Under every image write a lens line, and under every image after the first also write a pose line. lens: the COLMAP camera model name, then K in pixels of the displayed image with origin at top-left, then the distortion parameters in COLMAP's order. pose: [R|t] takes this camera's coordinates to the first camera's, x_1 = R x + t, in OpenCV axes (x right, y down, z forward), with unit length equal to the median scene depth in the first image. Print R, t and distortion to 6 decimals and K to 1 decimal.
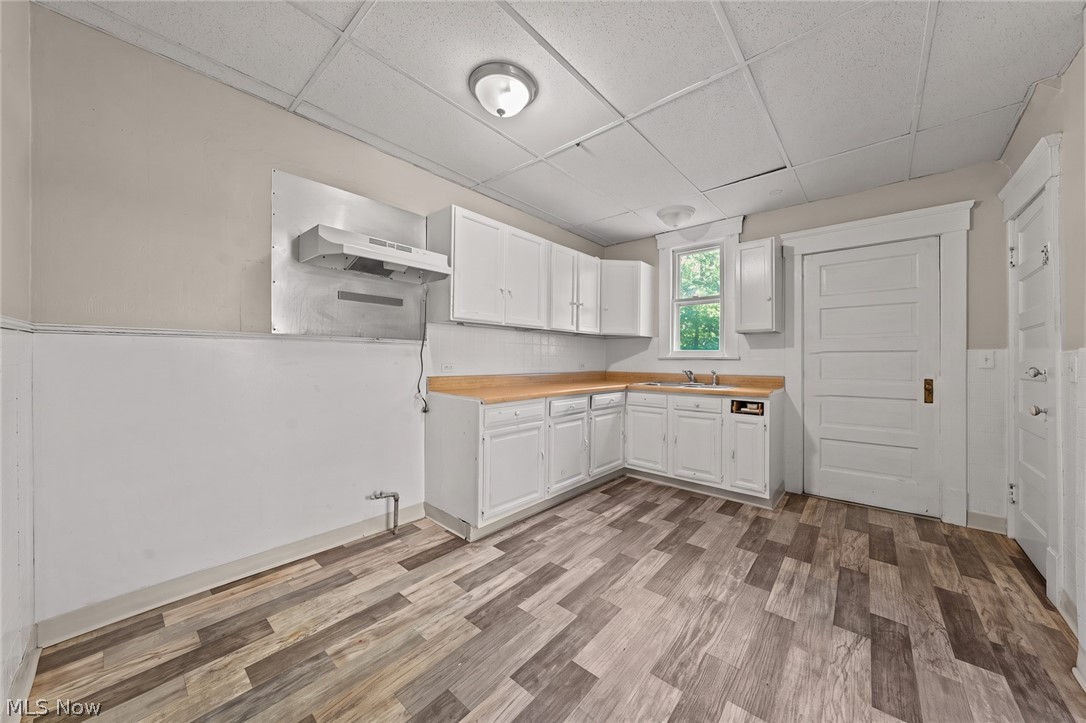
lens RADIAL K [[389.2, 0, 540.8], [0, 389.2, 359.5], [0, 0, 1]] dist [0.002721, -0.000307]
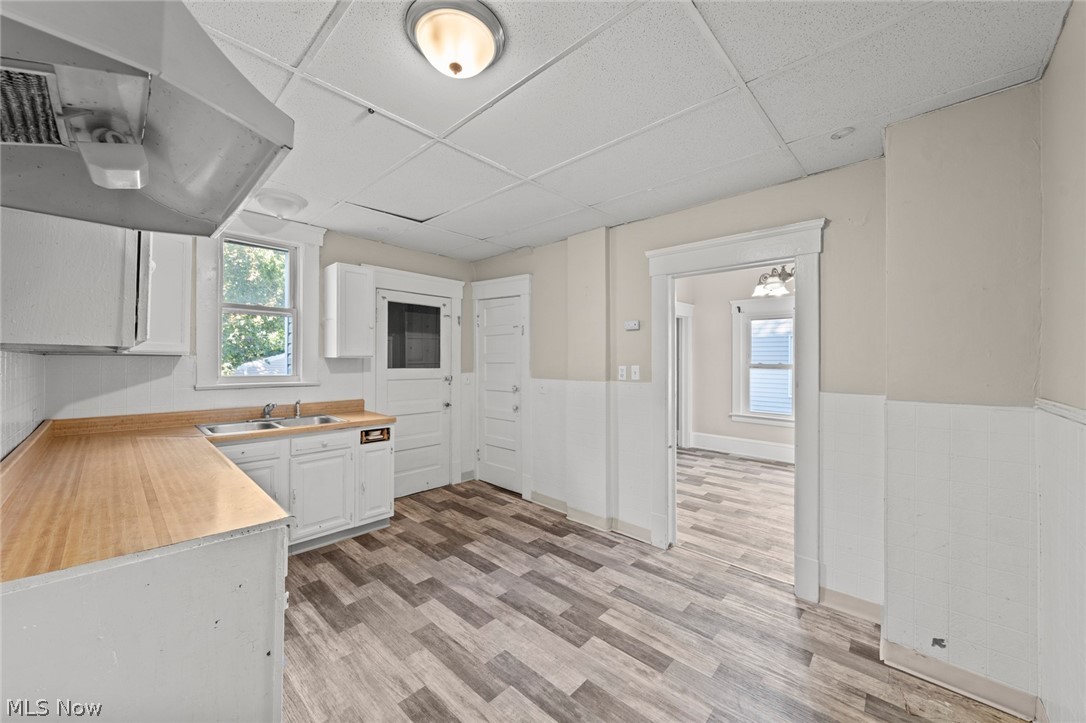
lens RADIAL K [[401.8, 0, 570.2], [0, 401.8, 358.3], [0, 0, 1]] dist [-0.003770, 0.000723]
pose [[-0.019623, -0.001763, 0.999806, -0.626468], [-0.011811, 0.999929, 0.001532, -0.102284], [-0.999738, -0.011779, -0.019642, 0.624500]]
